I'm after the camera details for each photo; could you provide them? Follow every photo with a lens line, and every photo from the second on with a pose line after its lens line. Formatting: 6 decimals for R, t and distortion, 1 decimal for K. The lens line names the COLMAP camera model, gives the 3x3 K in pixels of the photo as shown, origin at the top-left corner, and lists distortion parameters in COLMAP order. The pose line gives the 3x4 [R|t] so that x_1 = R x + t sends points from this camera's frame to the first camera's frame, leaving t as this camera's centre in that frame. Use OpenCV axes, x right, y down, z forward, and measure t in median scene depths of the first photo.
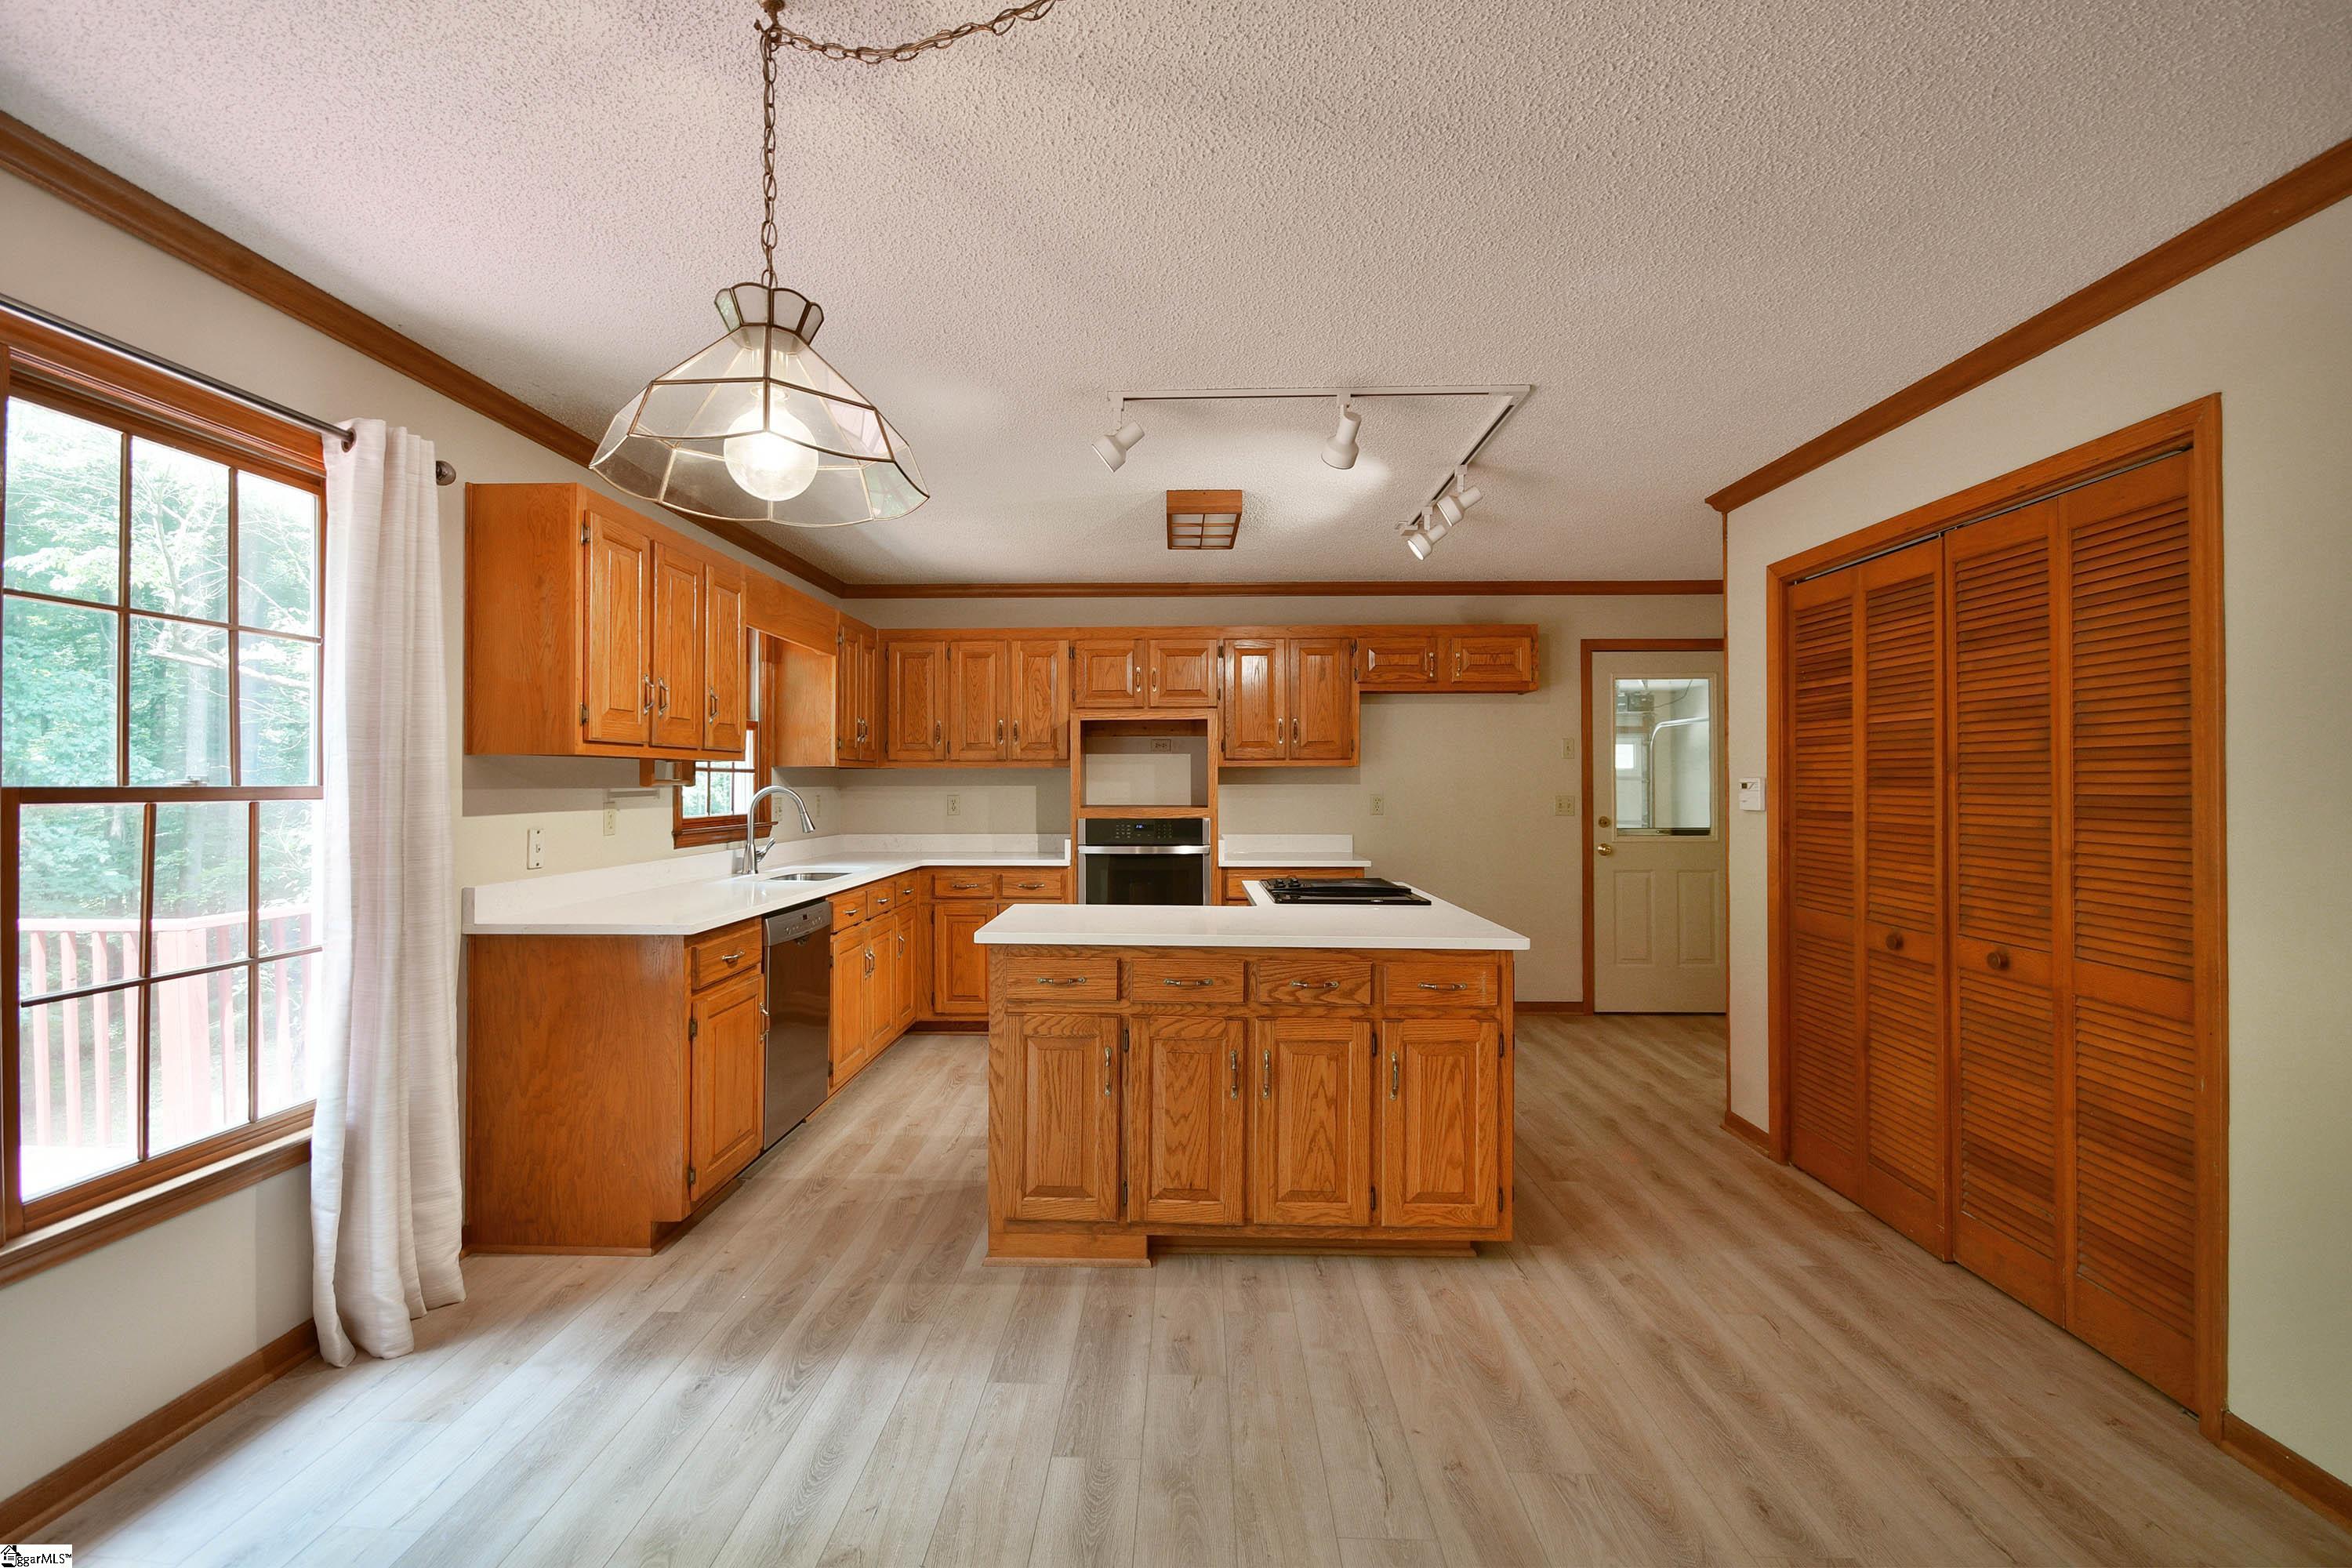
lens RADIAL K [[1053.2, 0, 1173.6], [0, 1053.2, 778.8], [0, 0, 1]] dist [0.001977, -0.000206]
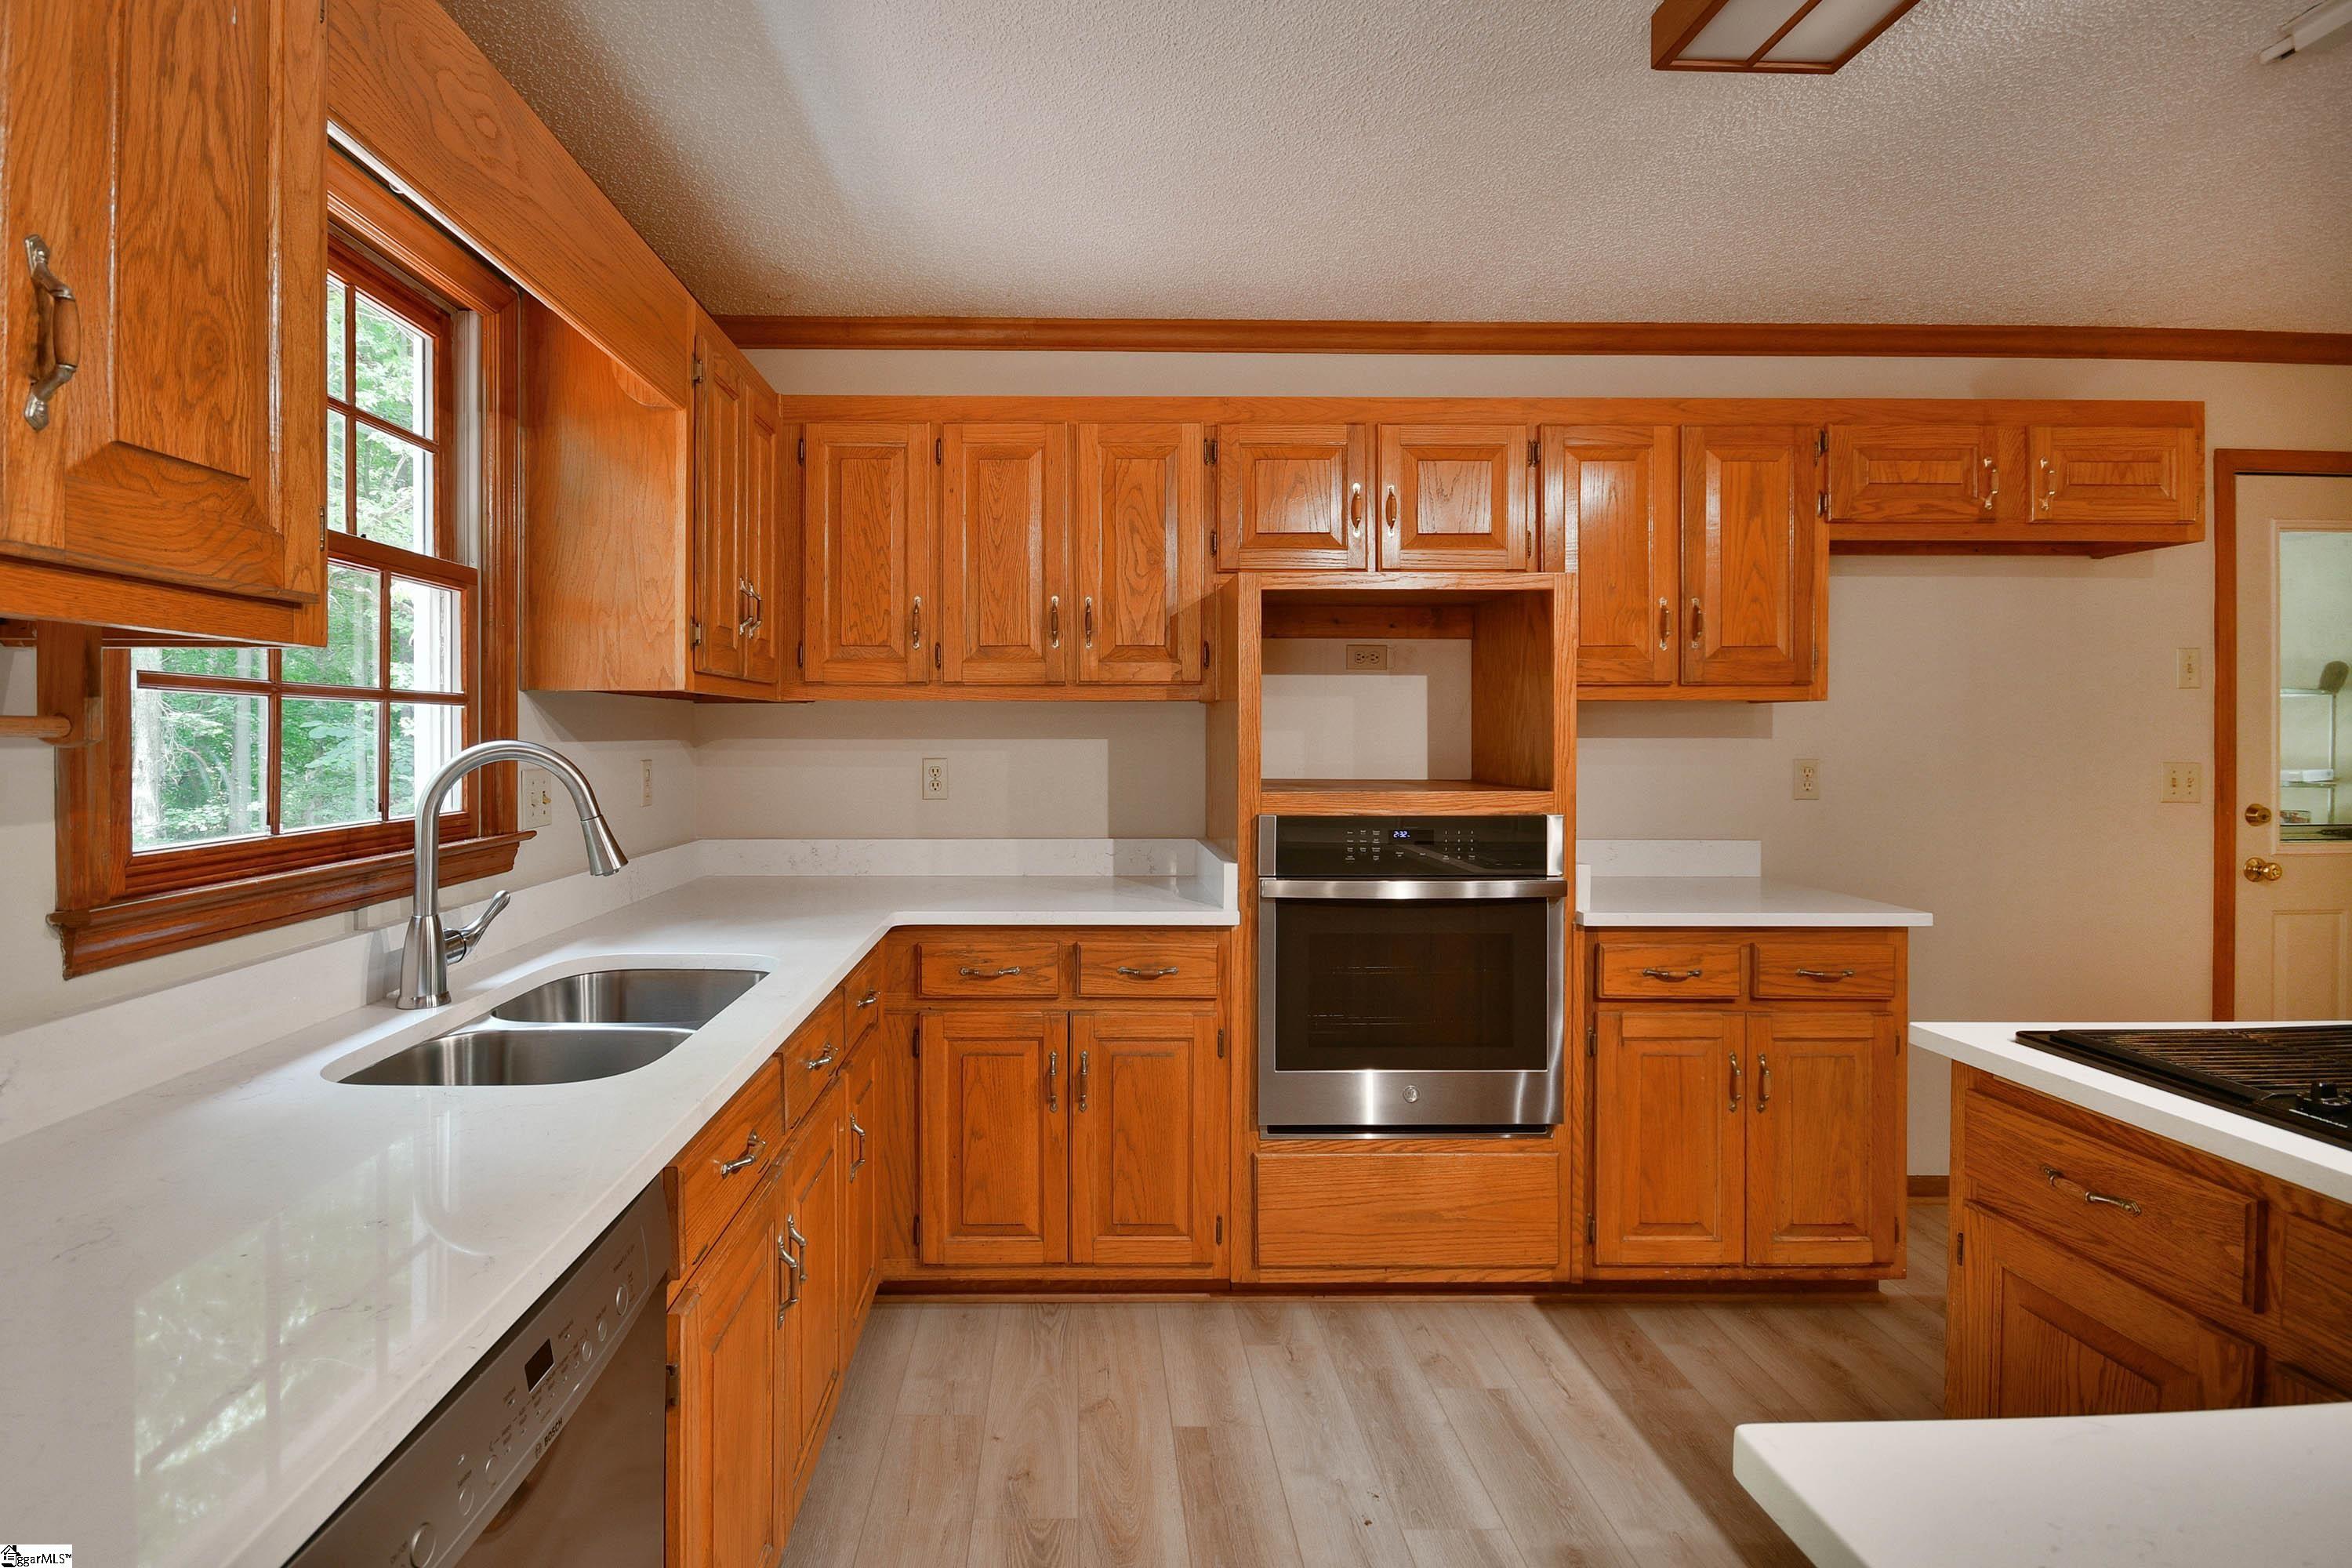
lens RADIAL K [[1053.2, 0, 1103.9], [0, 1053.2, 740.8], [0, 0, 1]] dist [0.001977, -0.000206]
pose [[0.998023, 0.003579, 0.062755, -0.178910], [-0.004381, 0.999910, 0.012652, 0.001673], [-0.062704, -0.012901, 0.997949, 0.564423]]
